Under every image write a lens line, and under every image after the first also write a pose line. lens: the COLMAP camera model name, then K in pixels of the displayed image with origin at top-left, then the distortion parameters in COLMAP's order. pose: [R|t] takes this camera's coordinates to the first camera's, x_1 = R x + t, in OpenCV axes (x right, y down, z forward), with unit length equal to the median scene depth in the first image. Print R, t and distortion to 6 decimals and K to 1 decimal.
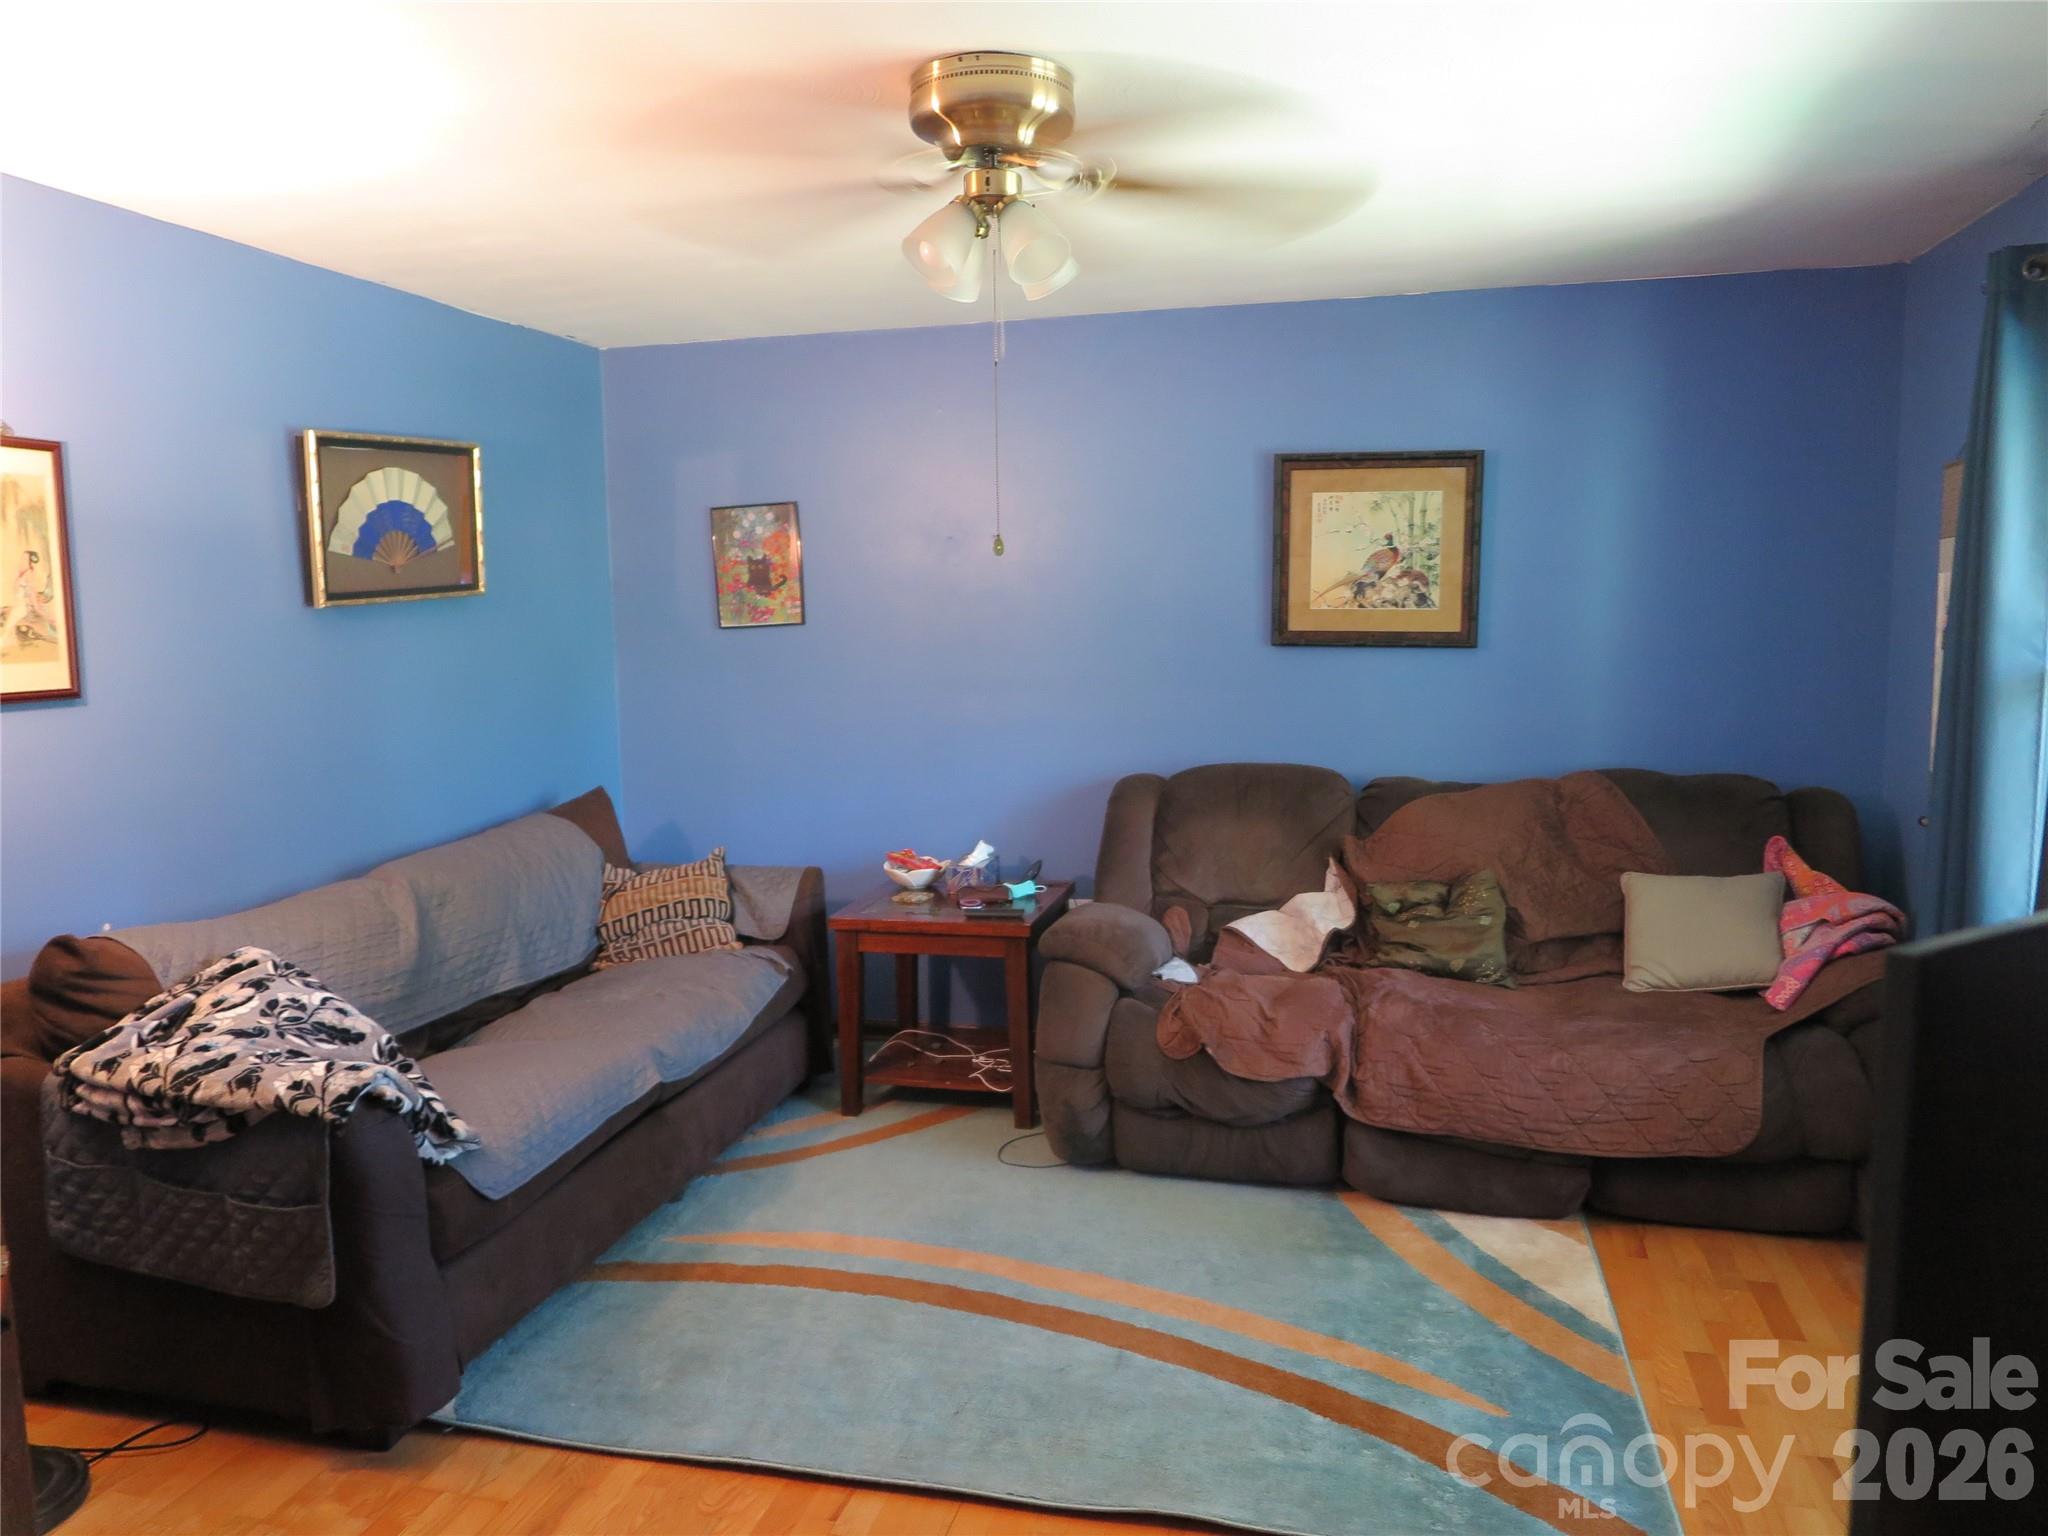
lens RADIAL K [[1478.4, 0, 1032.6], [0, 1478.4, 764.7], [0, 0, 1]] dist [-0.007494, 0.001564]
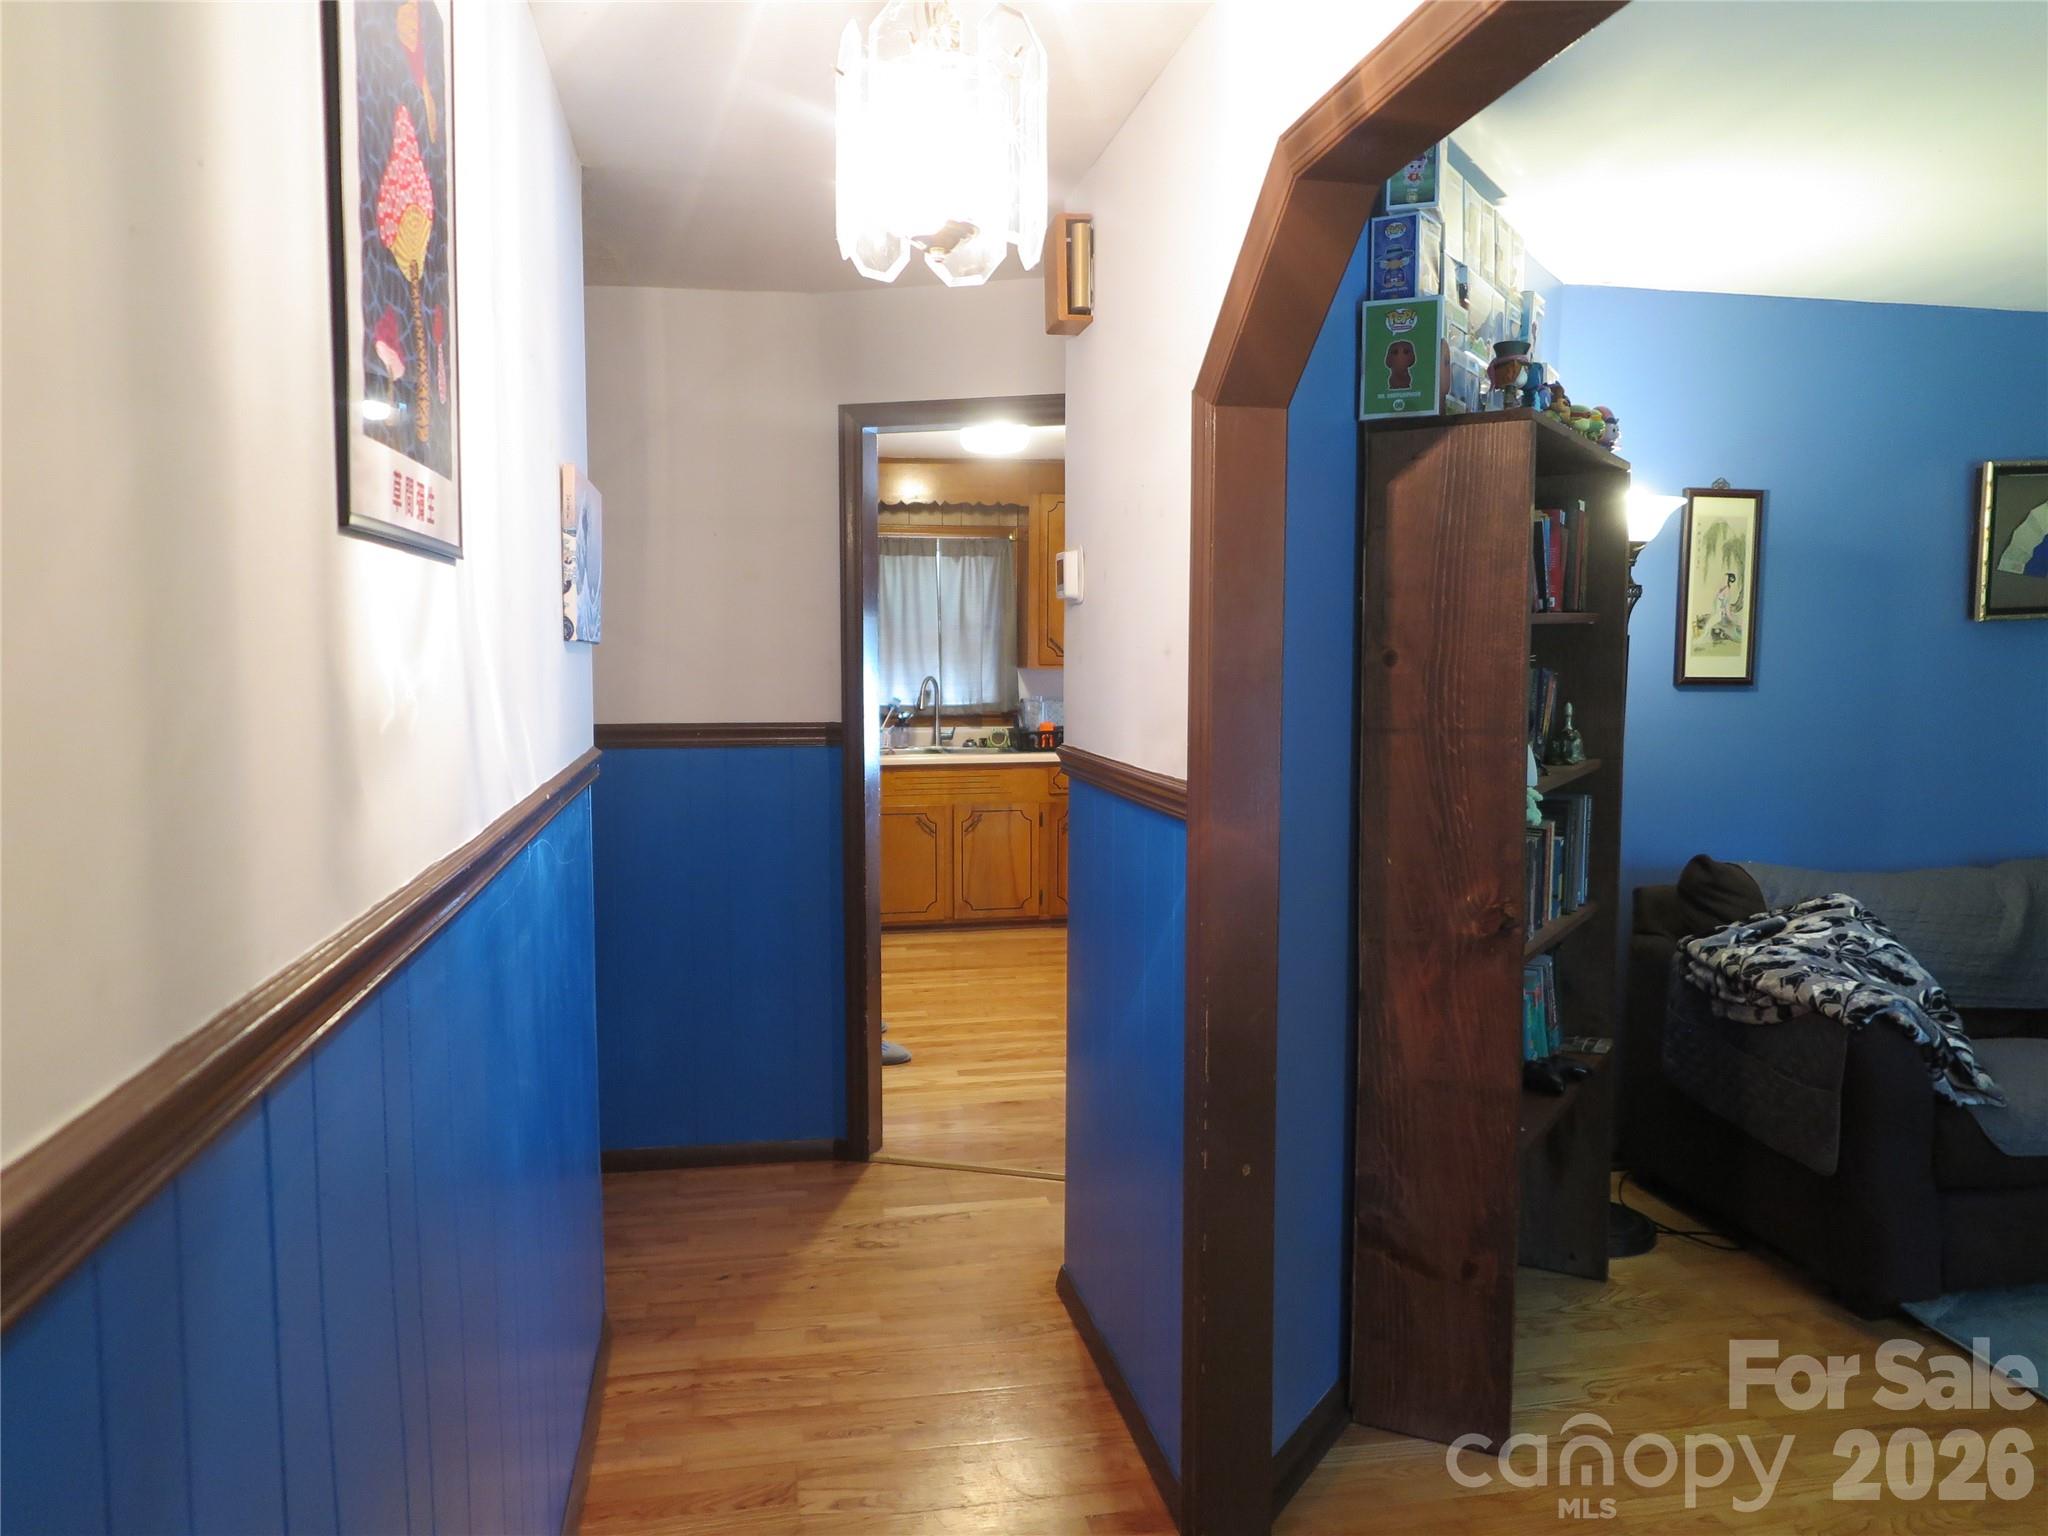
lens RADIAL K [[1478.4, 0, 1032.6], [0, 1478.4, 764.7], [0, 0, 1]] dist [-0.007494, 0.001564]
pose [[0.438599, 0.095516, -0.893593, 0.280365], [-0.113419, 0.992268, 0.050395, 0.034846], [0.891497, 0.079248, 0.446041, -0.165260]]
